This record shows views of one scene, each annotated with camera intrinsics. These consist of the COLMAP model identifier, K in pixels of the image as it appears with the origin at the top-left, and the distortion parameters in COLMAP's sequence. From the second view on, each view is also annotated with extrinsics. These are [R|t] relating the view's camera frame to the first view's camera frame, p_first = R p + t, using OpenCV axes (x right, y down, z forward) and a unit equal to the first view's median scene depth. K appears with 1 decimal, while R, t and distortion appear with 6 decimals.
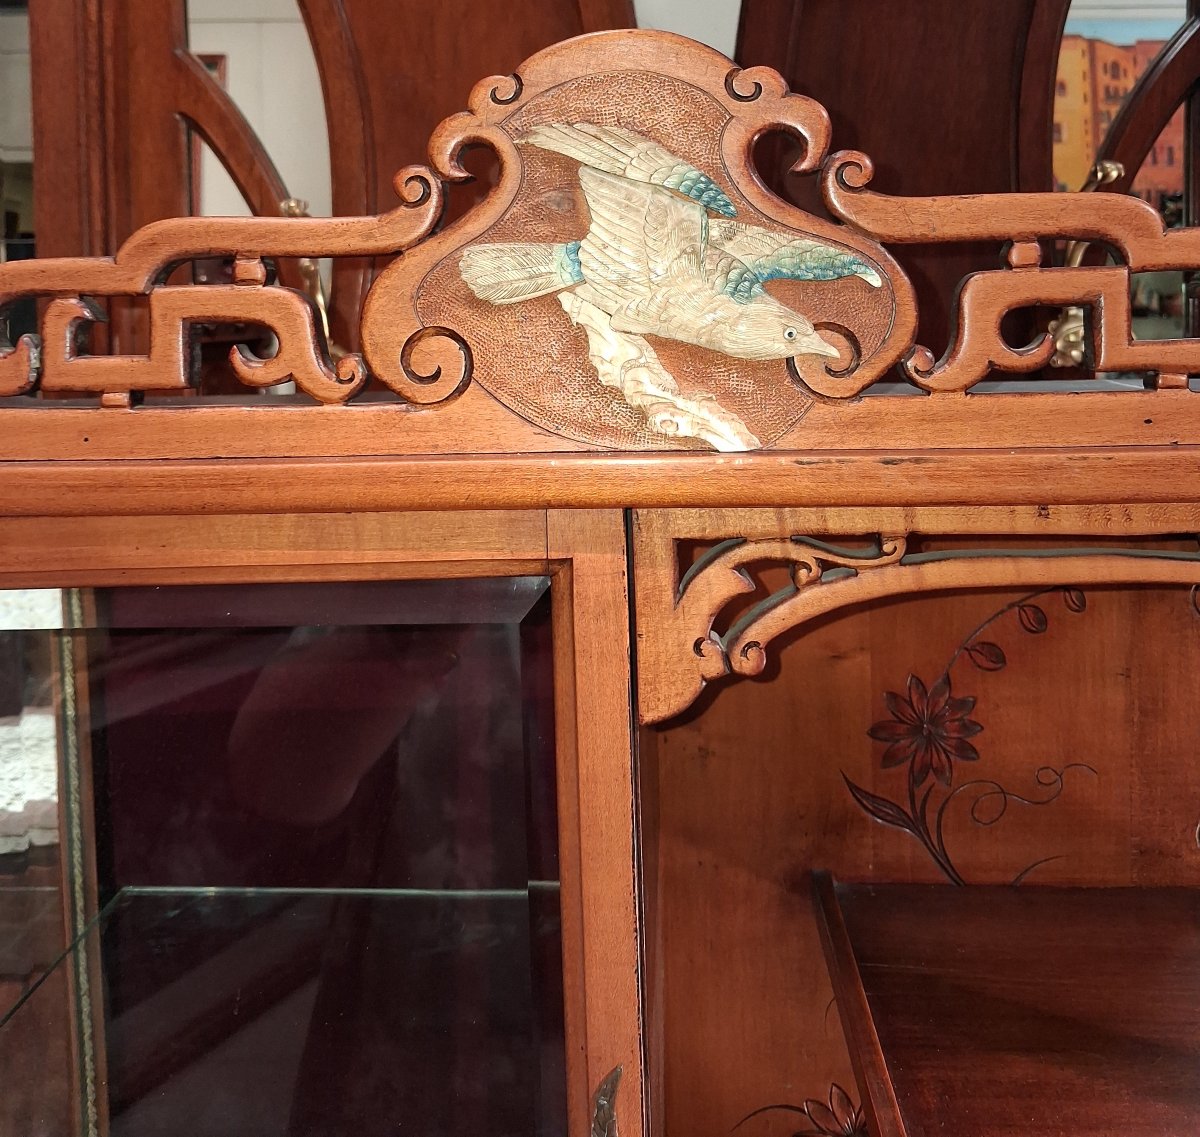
lens RADIAL K [[1224.1, 0, 601.5], [0, 1224.1, 328.1], [0, 0, 1]] dist [0.091796, -0.211678]
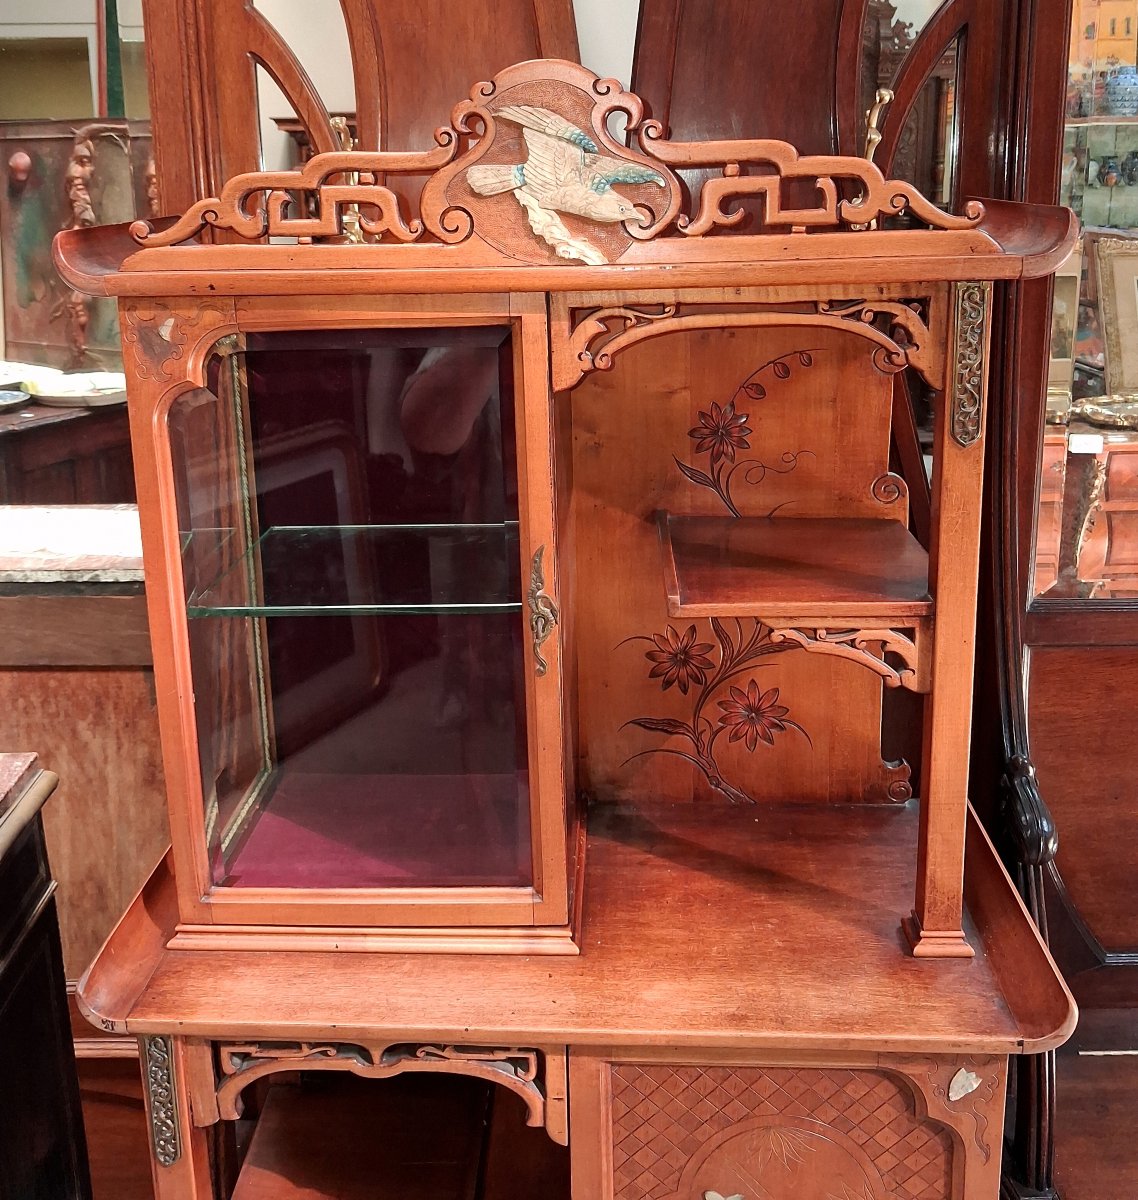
lens RADIAL K [[1257.4, 0, 547.2], [0, 1257.4, 426.7], [0, 0, 1]] dist [0.100565, -0.109426]
pose [[0.999910, -0.000159, -0.013441, 0.051009], [0.002475, 0.985015, 0.172452, -0.000567], [0.013212, -0.172469, 0.984926, -1.198340]]
